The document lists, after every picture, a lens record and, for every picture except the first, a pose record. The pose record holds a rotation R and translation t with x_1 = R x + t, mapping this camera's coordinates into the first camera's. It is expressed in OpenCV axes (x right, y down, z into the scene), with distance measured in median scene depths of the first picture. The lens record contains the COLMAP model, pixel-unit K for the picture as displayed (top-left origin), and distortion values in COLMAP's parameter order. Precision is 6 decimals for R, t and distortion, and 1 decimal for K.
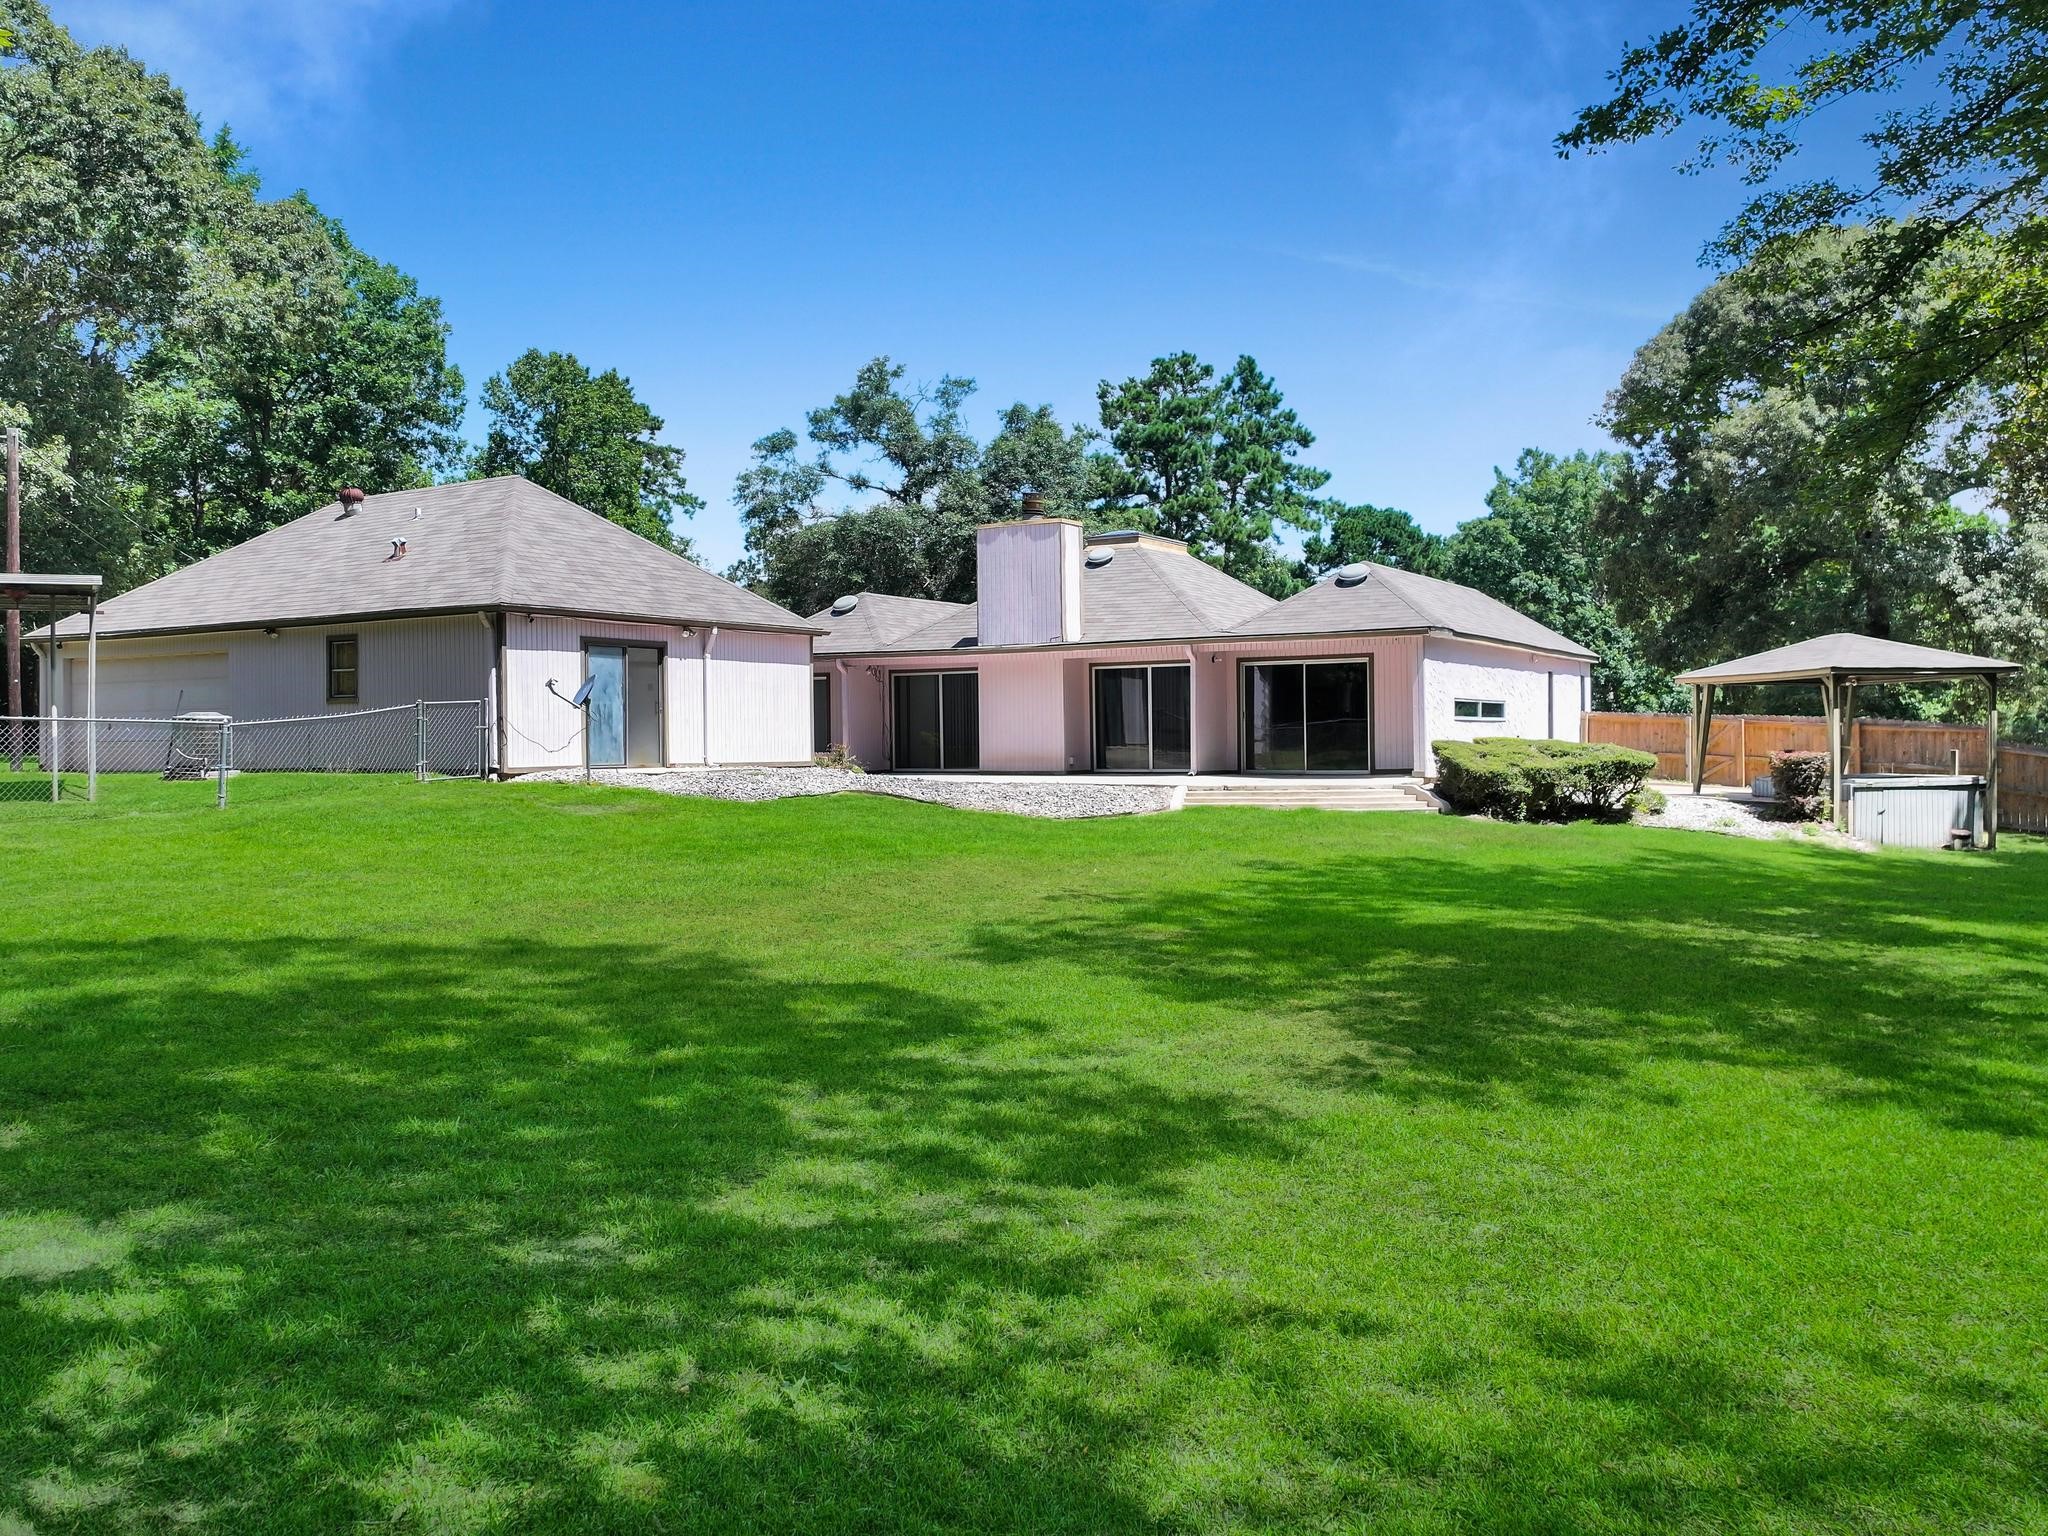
lens RADIAL K [[1674.5, 0, 1031.5], [0, 1674.5, 762.9], [0, 0, 1]] dist [-0.000110, 0.006821]
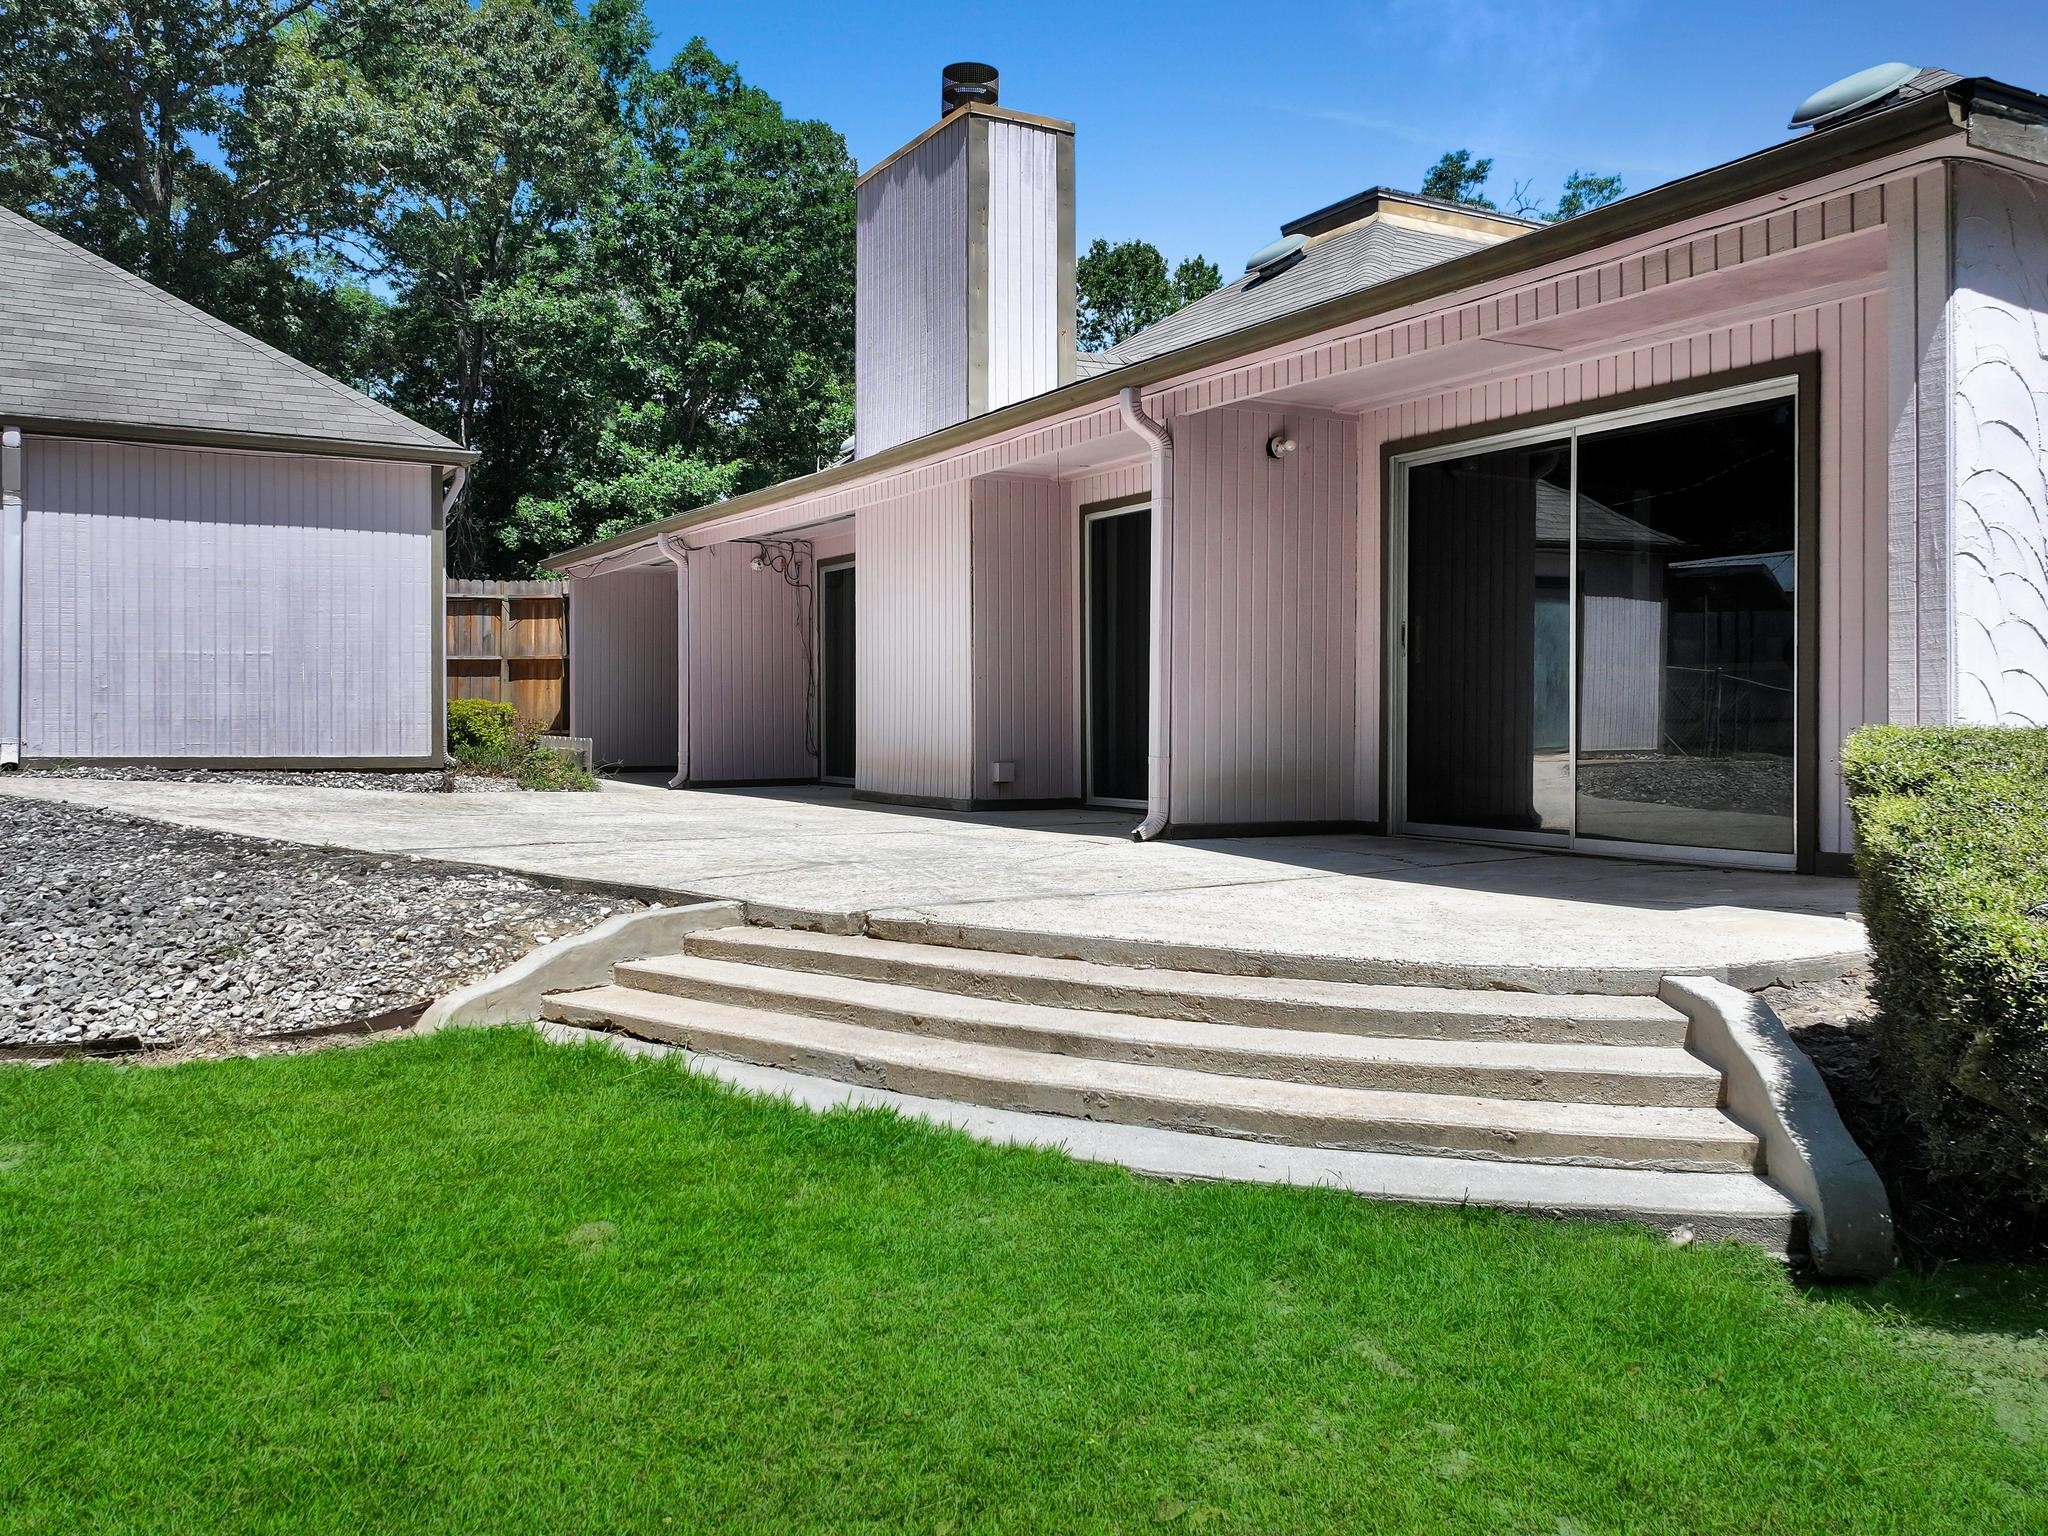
lens RADIAL K [[1674.5, 0, 1031.5], [0, 1674.5, 762.9], [0, 0, 1]] dist [-0.000110, 0.006821]
pose [[0.869195, 0.022923, -0.493938, 0.117058], [-0.018126, 0.999731, 0.014498, -0.005008], [0.494137, -0.003648, 0.869376, 0.384769]]
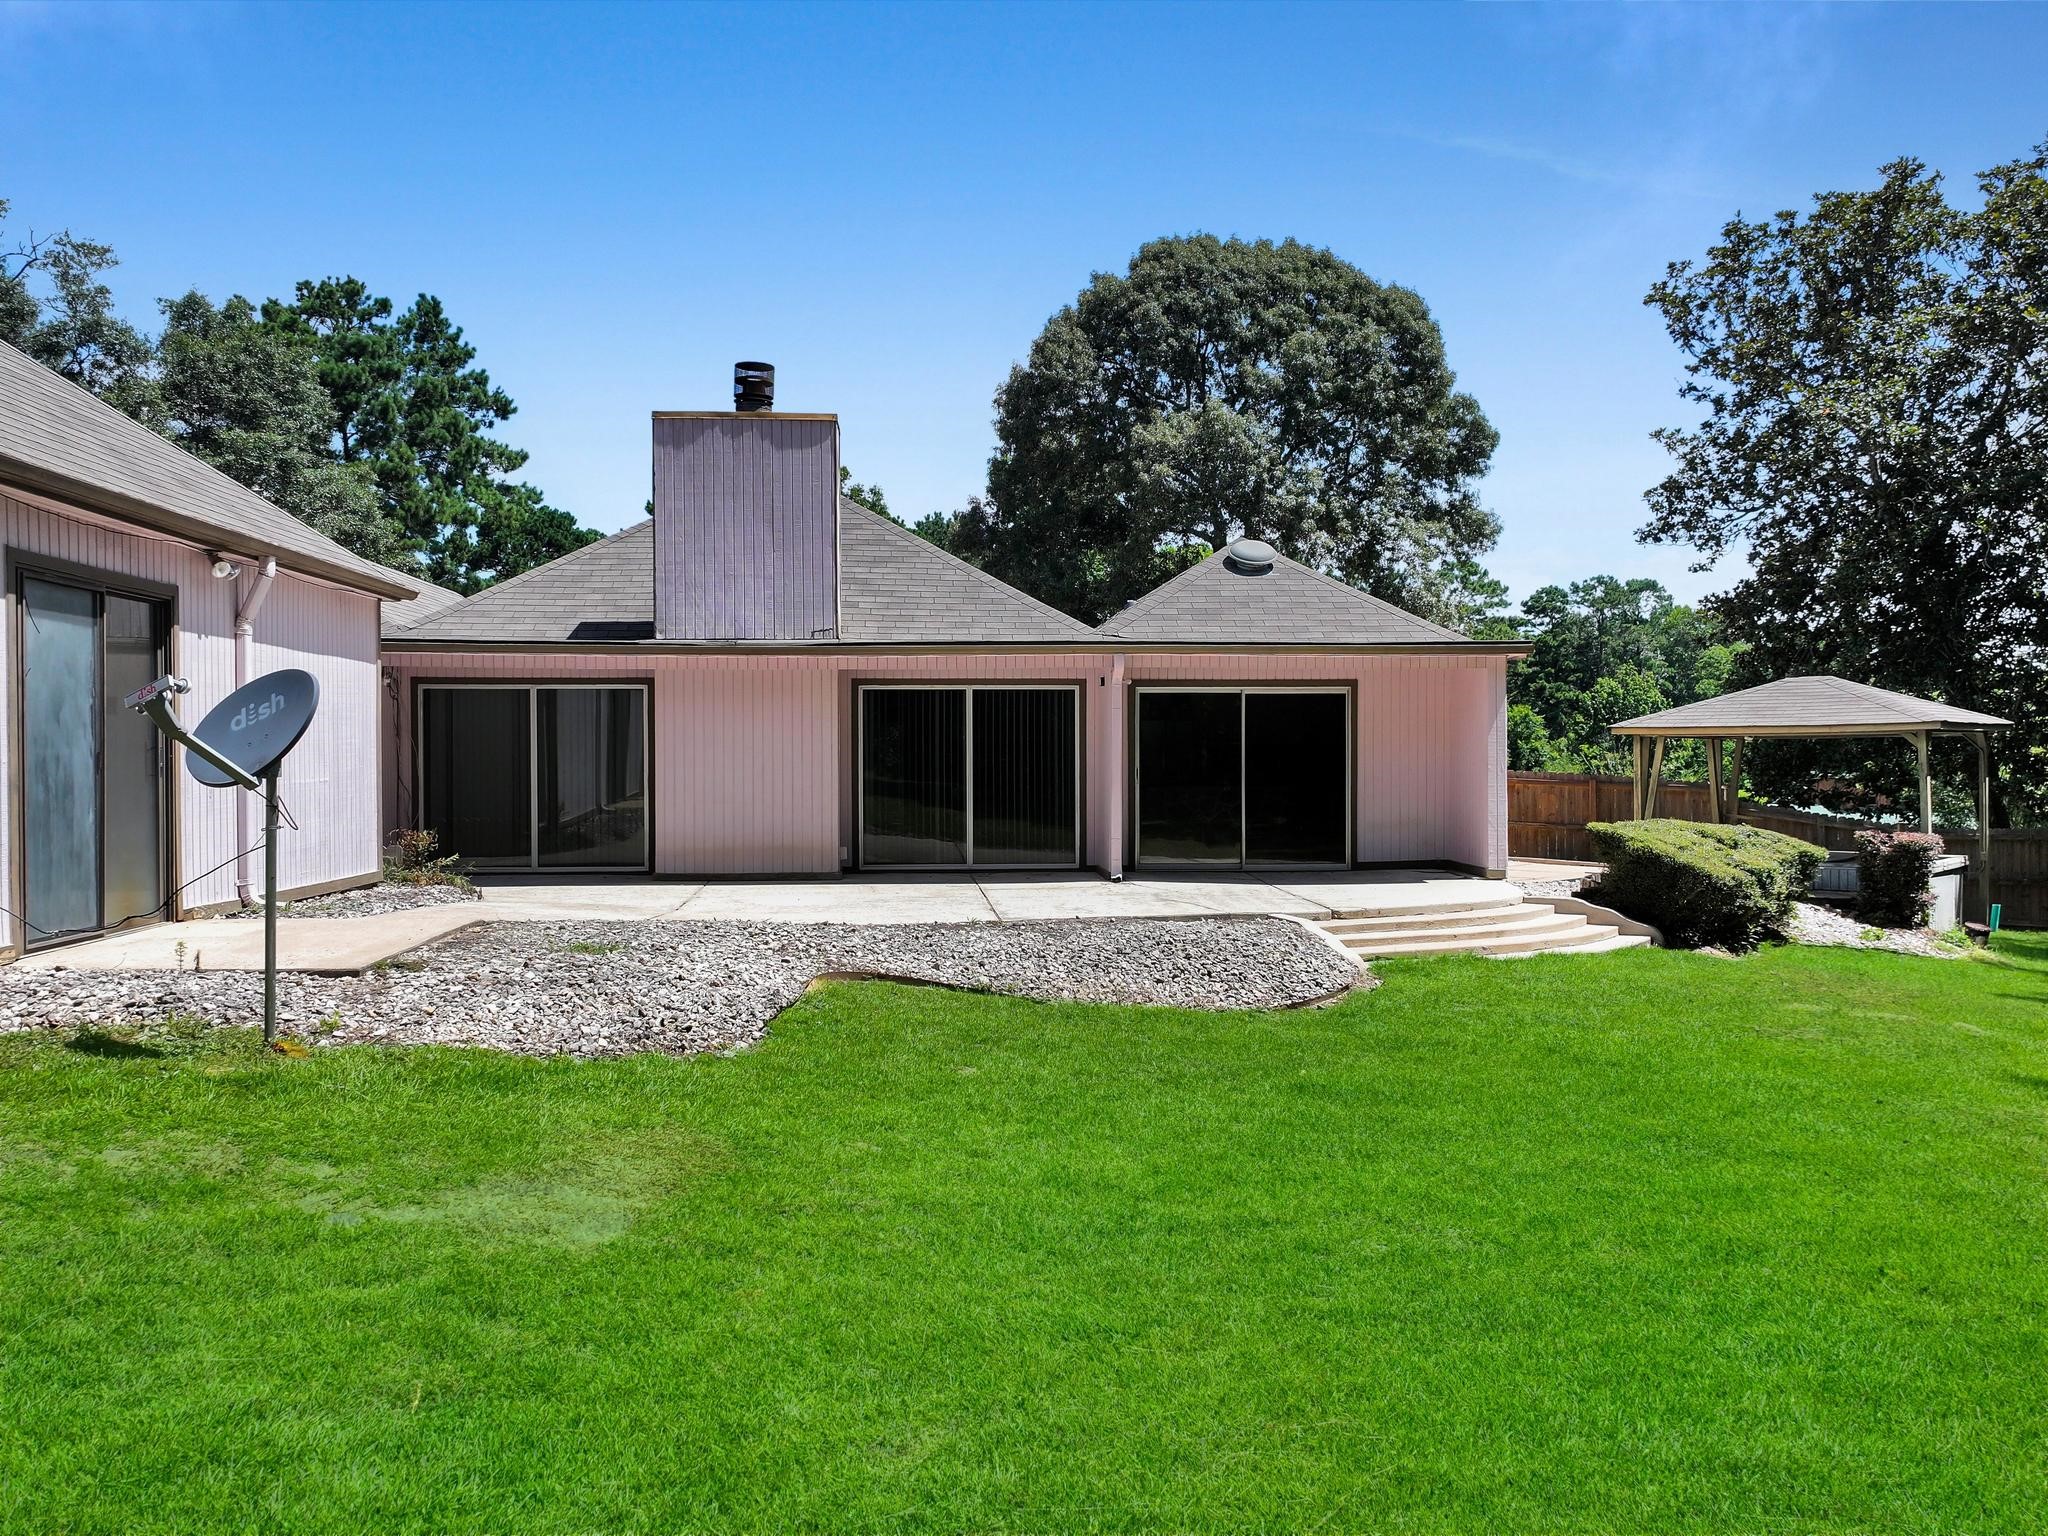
lens RADIAL K [[1674.5, 0, 1031.5], [0, 1674.5, 762.9], [0, 0, 1]] dist [-0.000110, 0.006821]
pose [[0.825242, 0.008413, 0.564717, -0.132722], [-0.000191, 0.999893, -0.014616, -0.012946], [-0.564779, 0.011954, 0.825155, 0.283421]]
